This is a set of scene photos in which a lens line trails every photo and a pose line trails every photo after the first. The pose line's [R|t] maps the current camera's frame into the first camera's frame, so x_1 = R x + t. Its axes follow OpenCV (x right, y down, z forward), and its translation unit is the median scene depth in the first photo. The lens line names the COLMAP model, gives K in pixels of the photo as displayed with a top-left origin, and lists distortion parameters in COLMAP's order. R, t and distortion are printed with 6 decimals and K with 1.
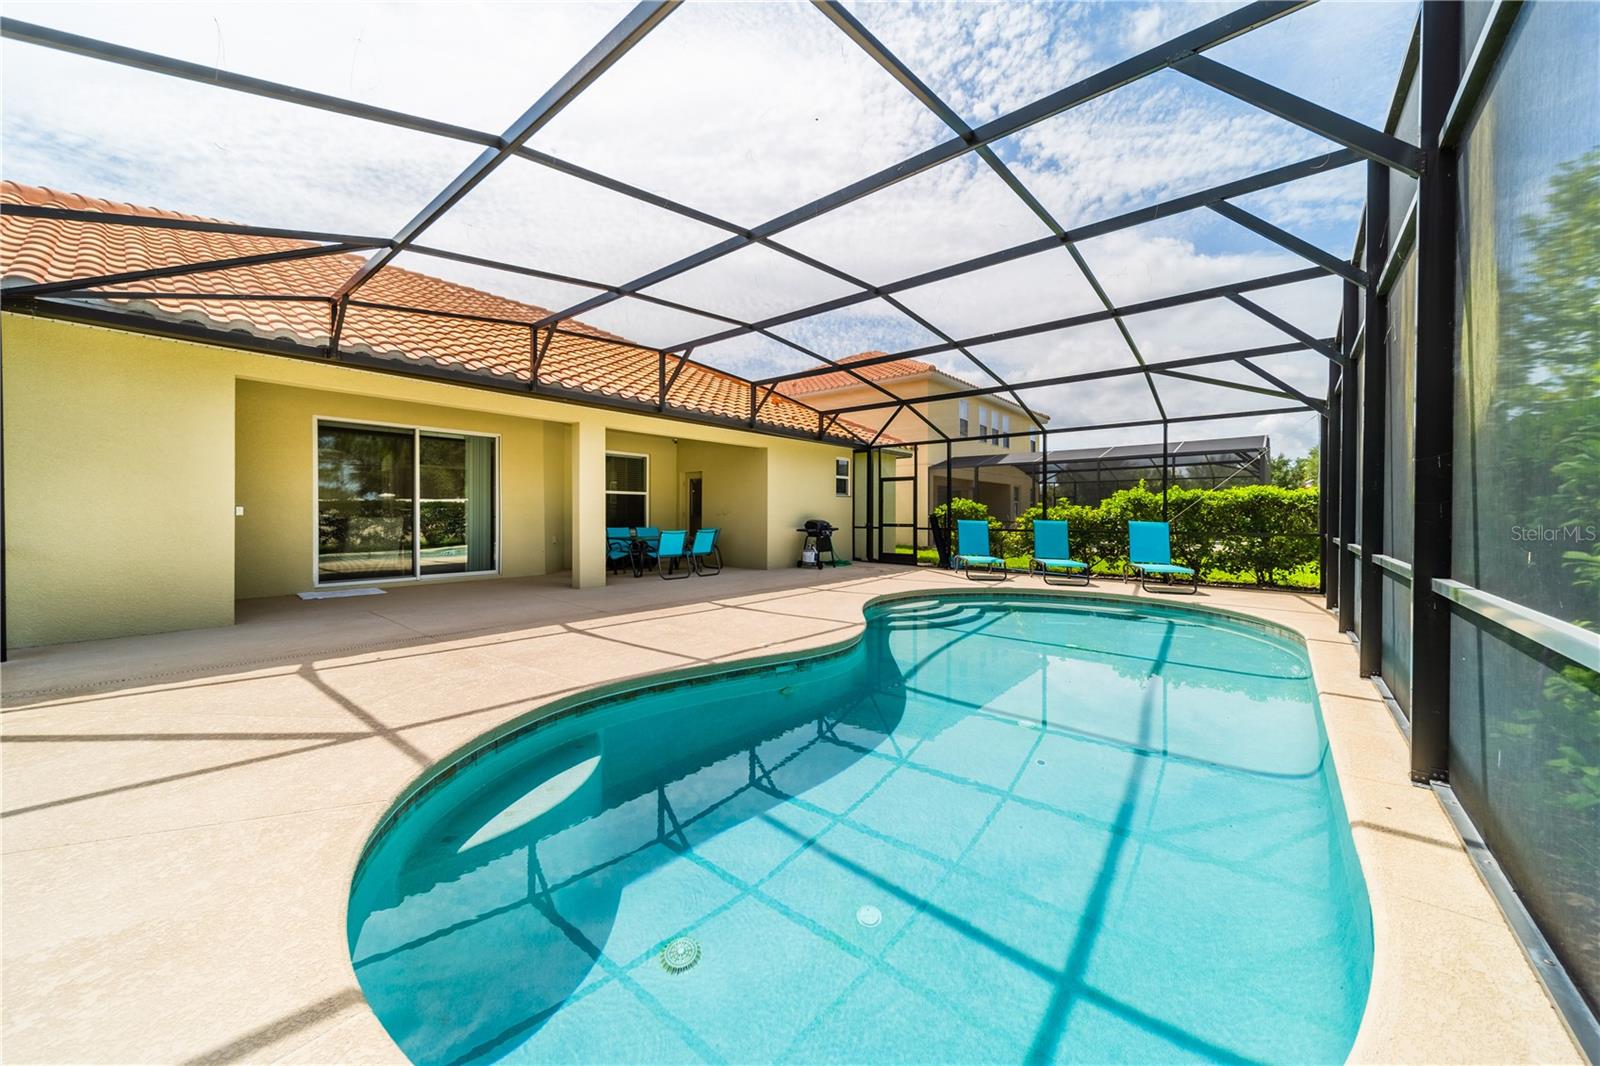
lens RADIAL K [[575.3, 0, 802.7], [0, 575.3, 521.8], [0, 0, 1]] dist [0.001299, -0.000078]
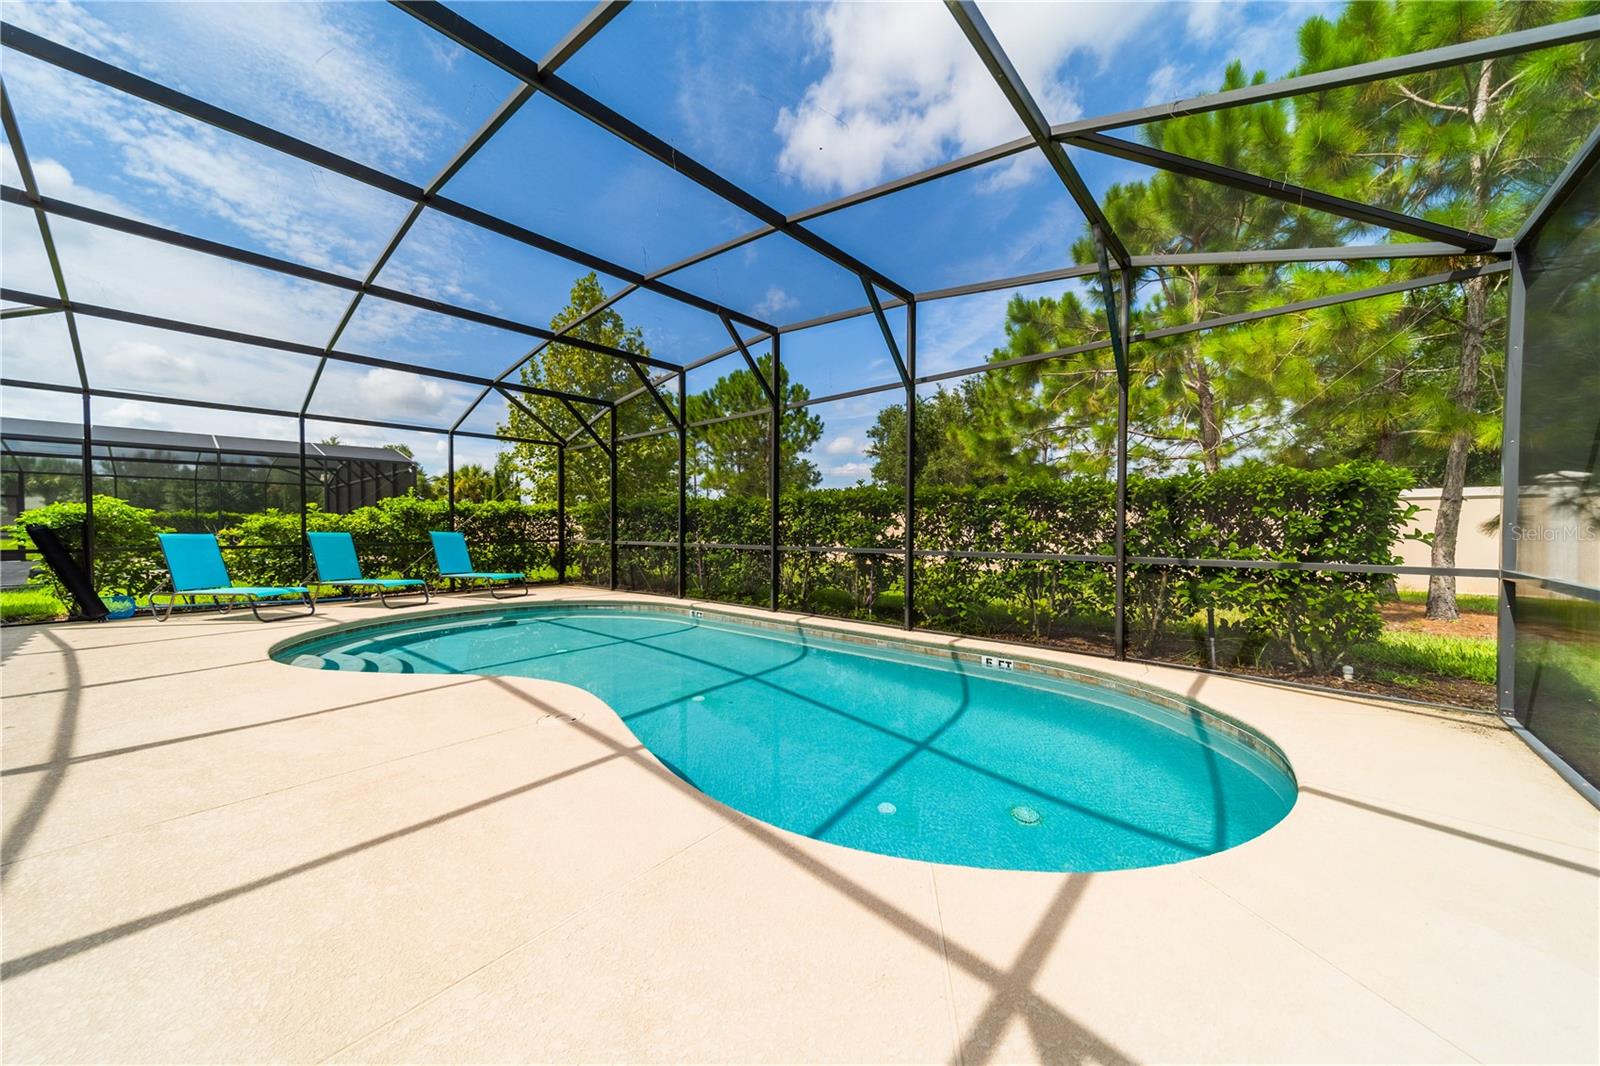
lens RADIAL K [[575.3, 0, 805.7], [0, 575.3, 538.3], [0, 0, 1]] dist [0.001299, -0.000078]
pose [[0.014369, -0.015969, 0.999769, -0.499488], [0.005871, 0.999857, 0.015886, -0.001193], [-0.999880, 0.005641, 0.014461, 0.488525]]
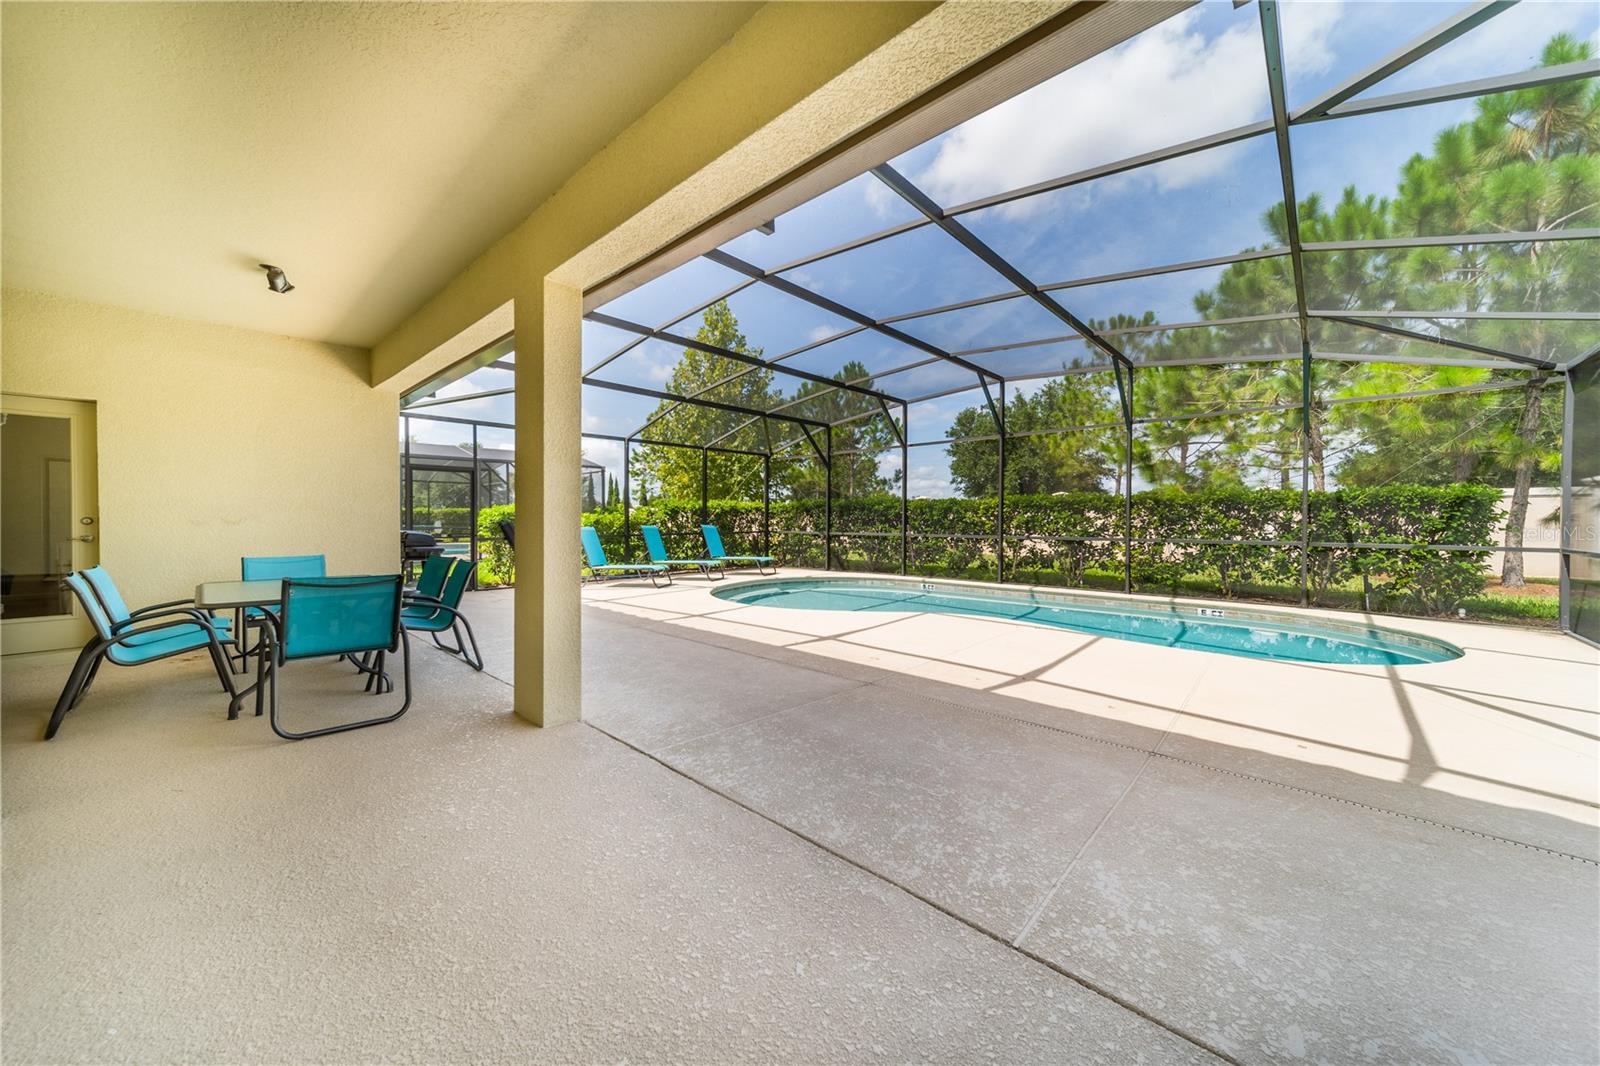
lens RADIAL K [[575.3, 0, 795.8], [0, 575.3, 524.7], [0, 0, 1]] dist [0.001299, -0.000078]
pose [[0.056923, -0.008483, 0.998343, -0.782012], [0.006871, 0.999944, 0.008105, -0.009595], [-0.998355, 0.006398, 0.056978, 0.824839]]
